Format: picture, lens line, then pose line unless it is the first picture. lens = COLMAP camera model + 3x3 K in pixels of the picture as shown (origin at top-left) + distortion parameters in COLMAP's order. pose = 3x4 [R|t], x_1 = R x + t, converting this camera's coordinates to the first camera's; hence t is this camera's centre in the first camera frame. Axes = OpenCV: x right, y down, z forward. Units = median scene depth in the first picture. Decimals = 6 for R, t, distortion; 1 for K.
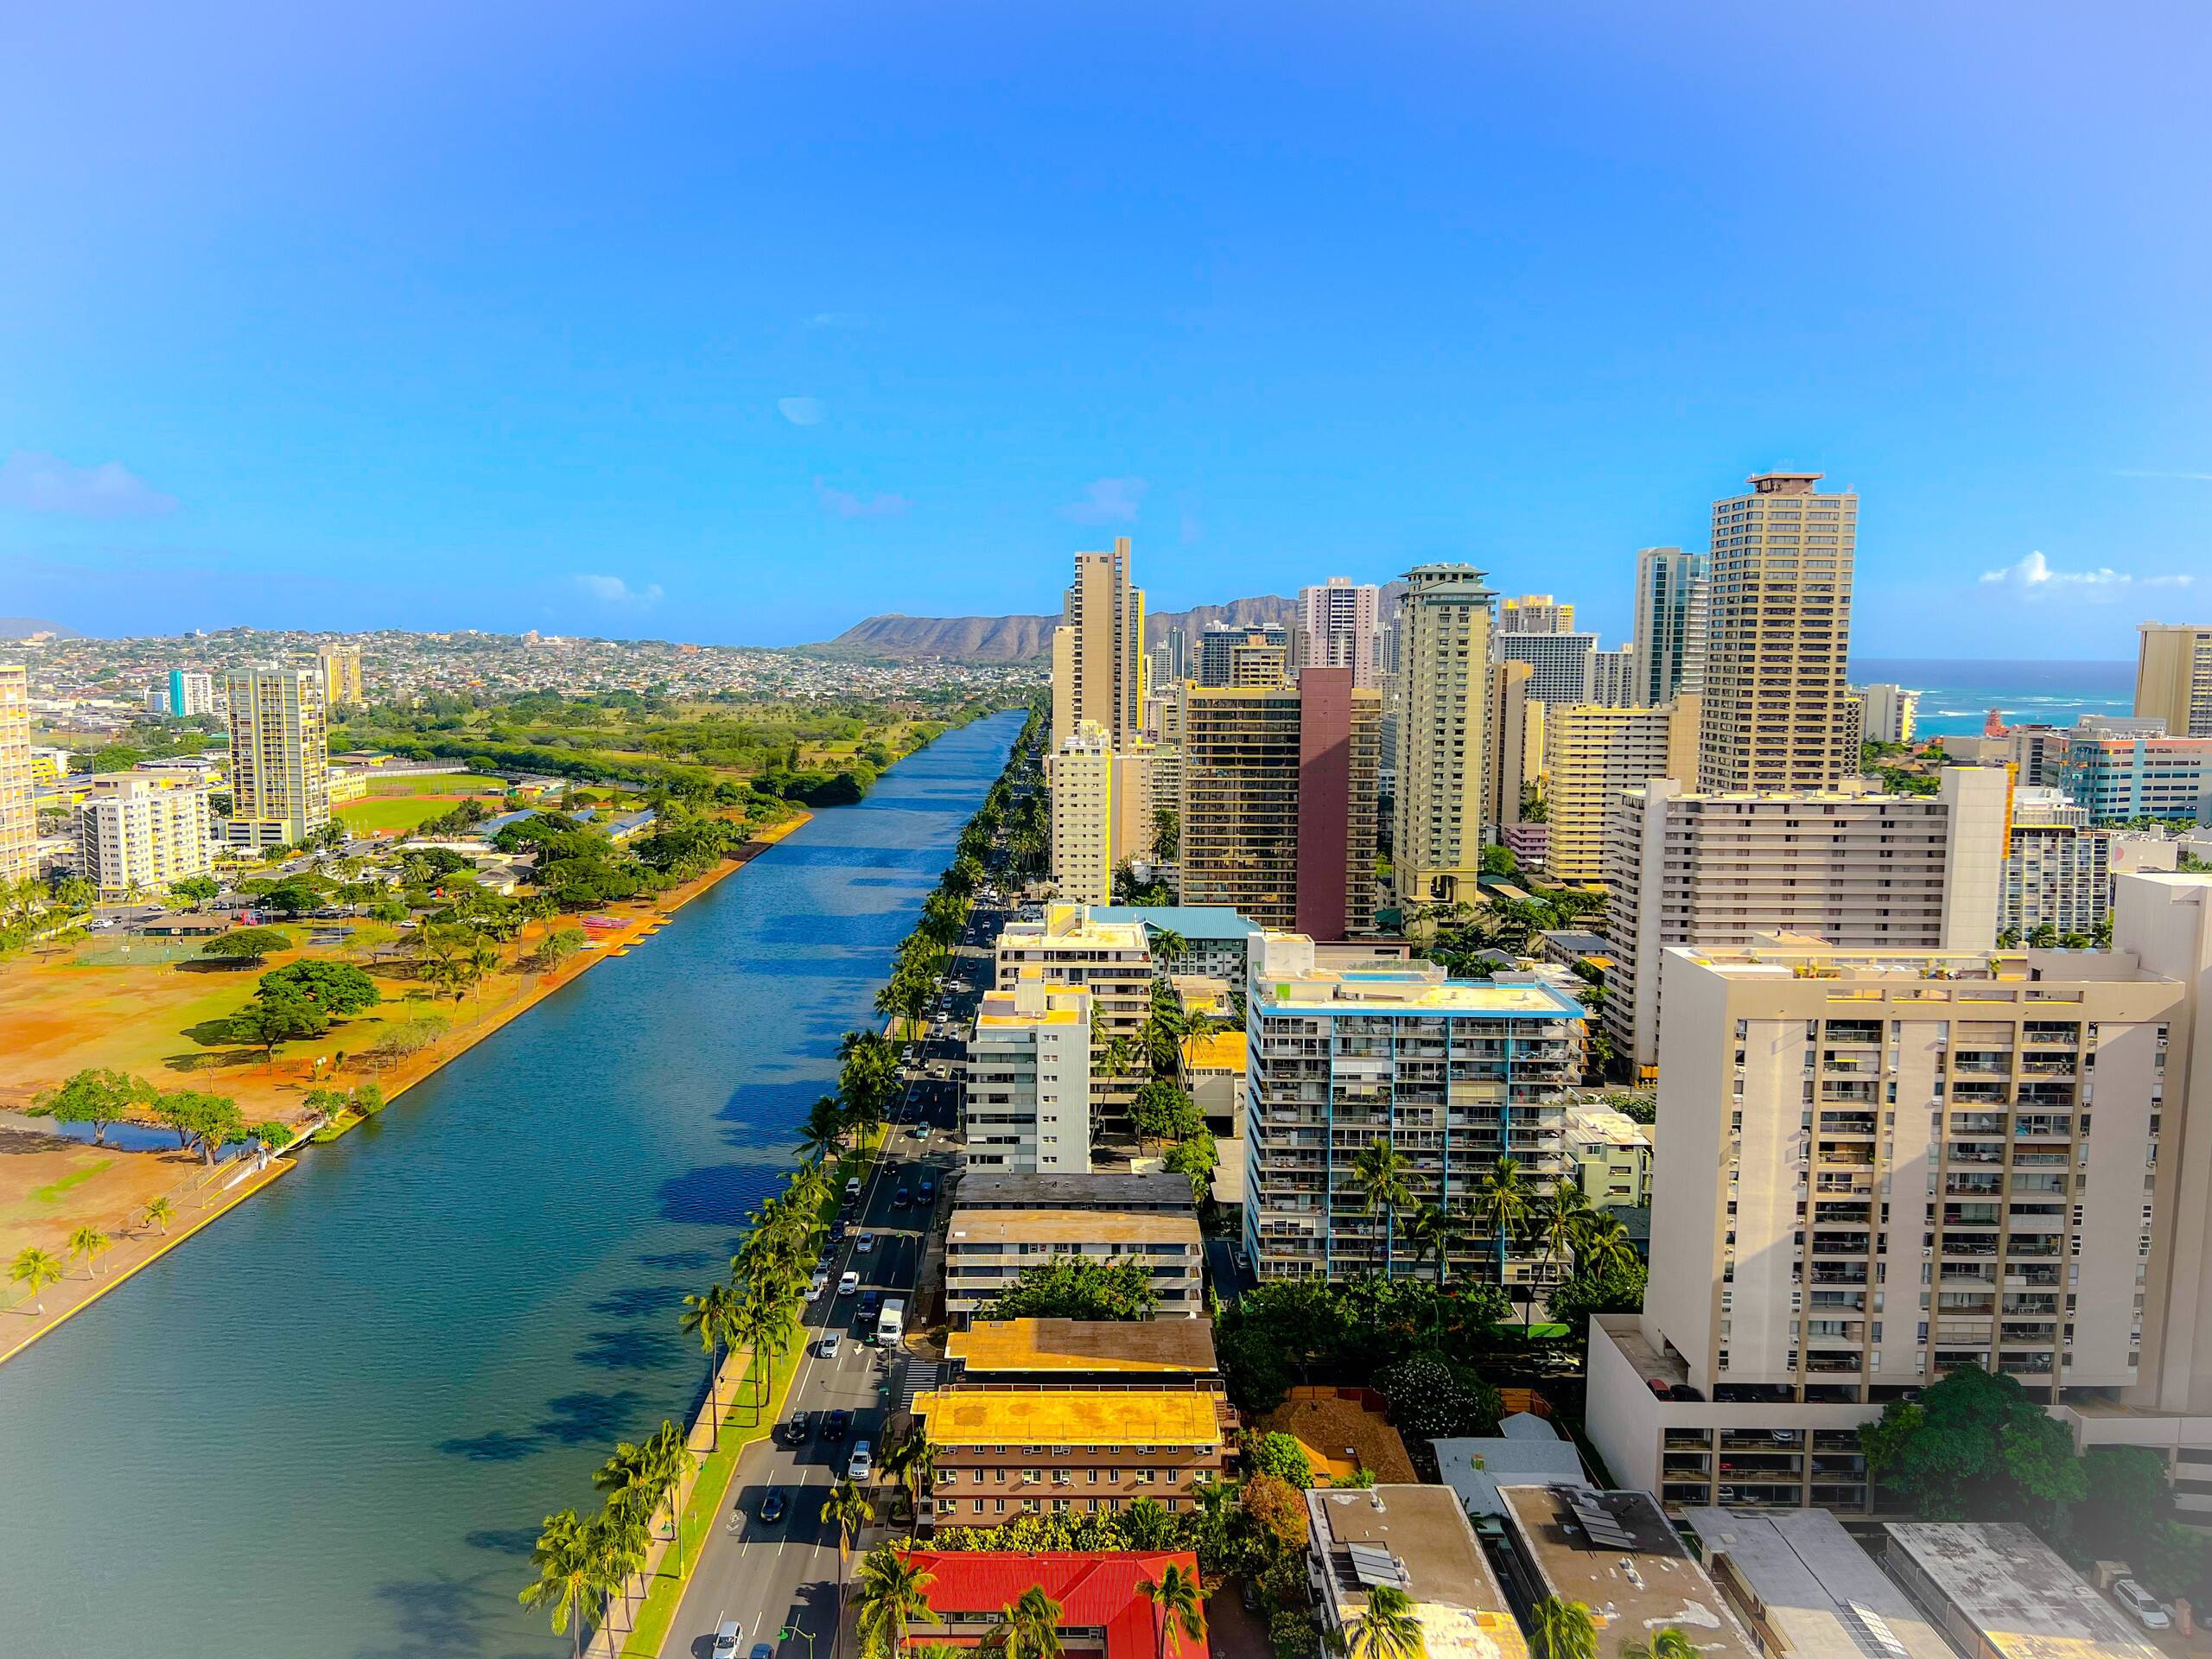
lens RADIAL K [[1678.1, 0, 1083.9], [0, 1678.1, 838.8], [0, 0, 1]] dist [0.069142, -0.083320]
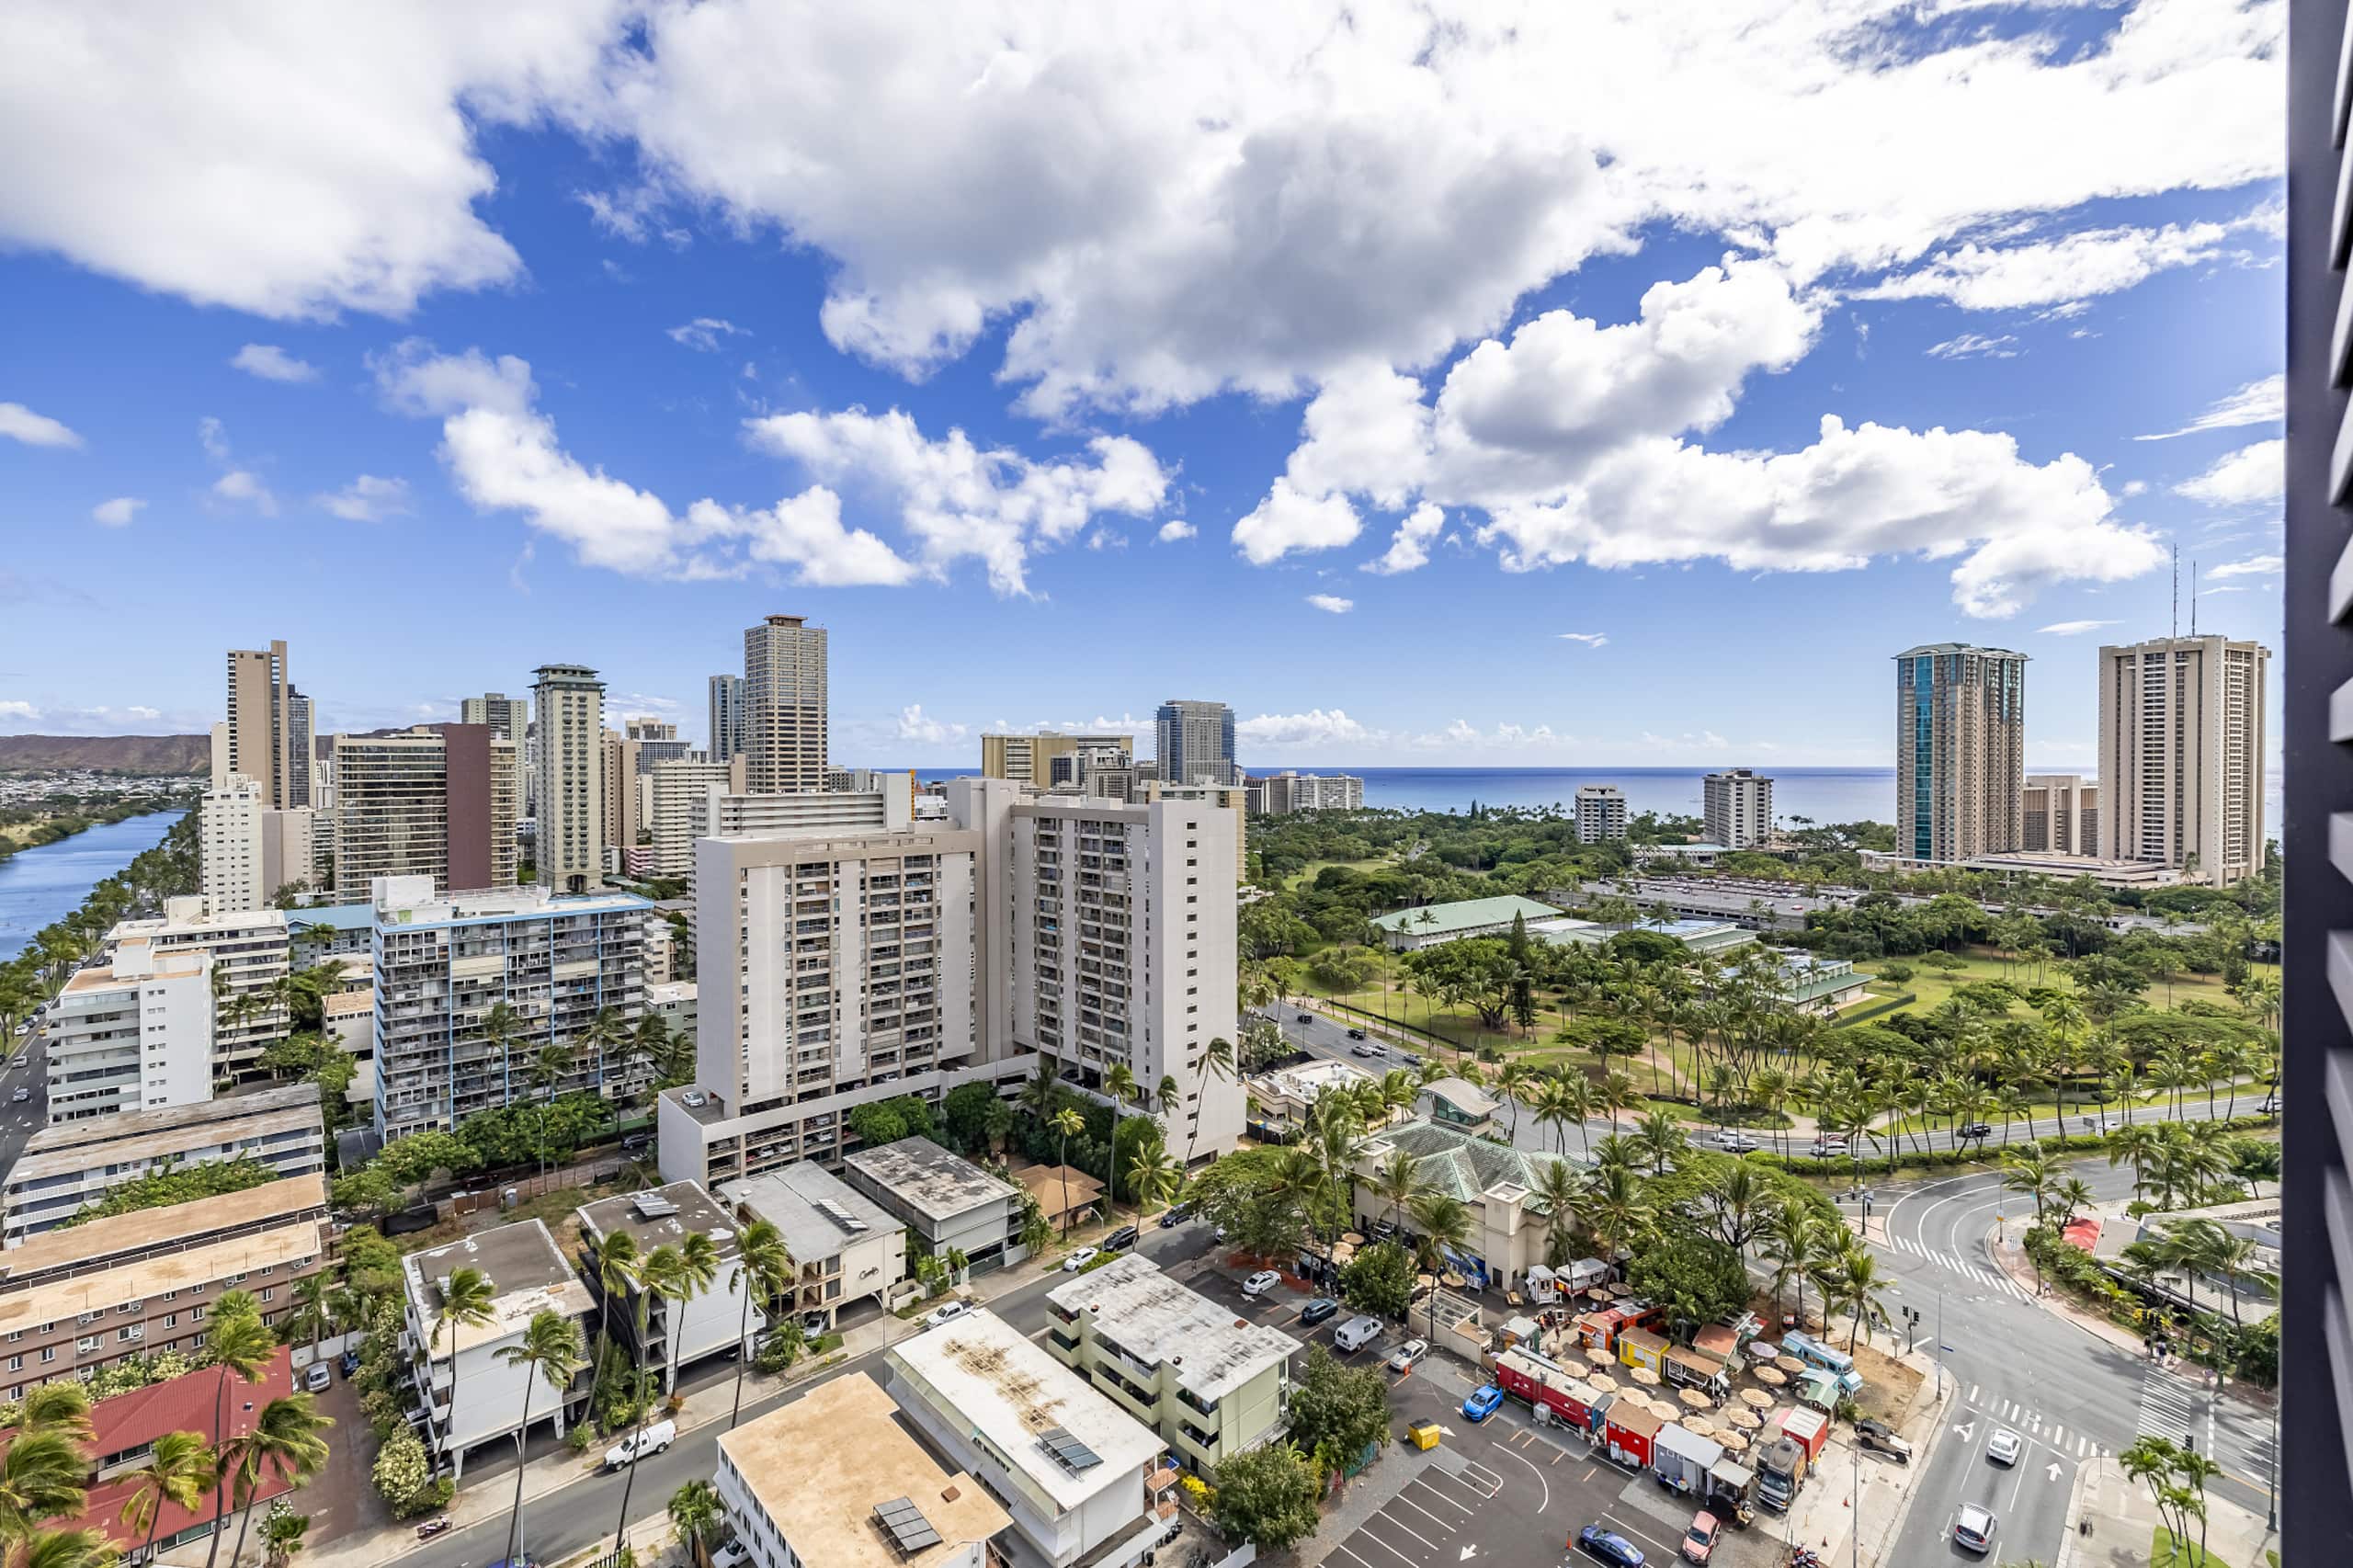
lens RADIAL K [[988.5, 0, 1175.9], [0, 988.5, 770.0], [0, 0, 1]] dist [0.006655, -0.002361]
pose [[0.737967, -0.011823, 0.674733, 0.043313], [0.086154, 0.993316, -0.076822, 0.091180], [-0.669315, 0.114823, 0.734053, 0.019911]]
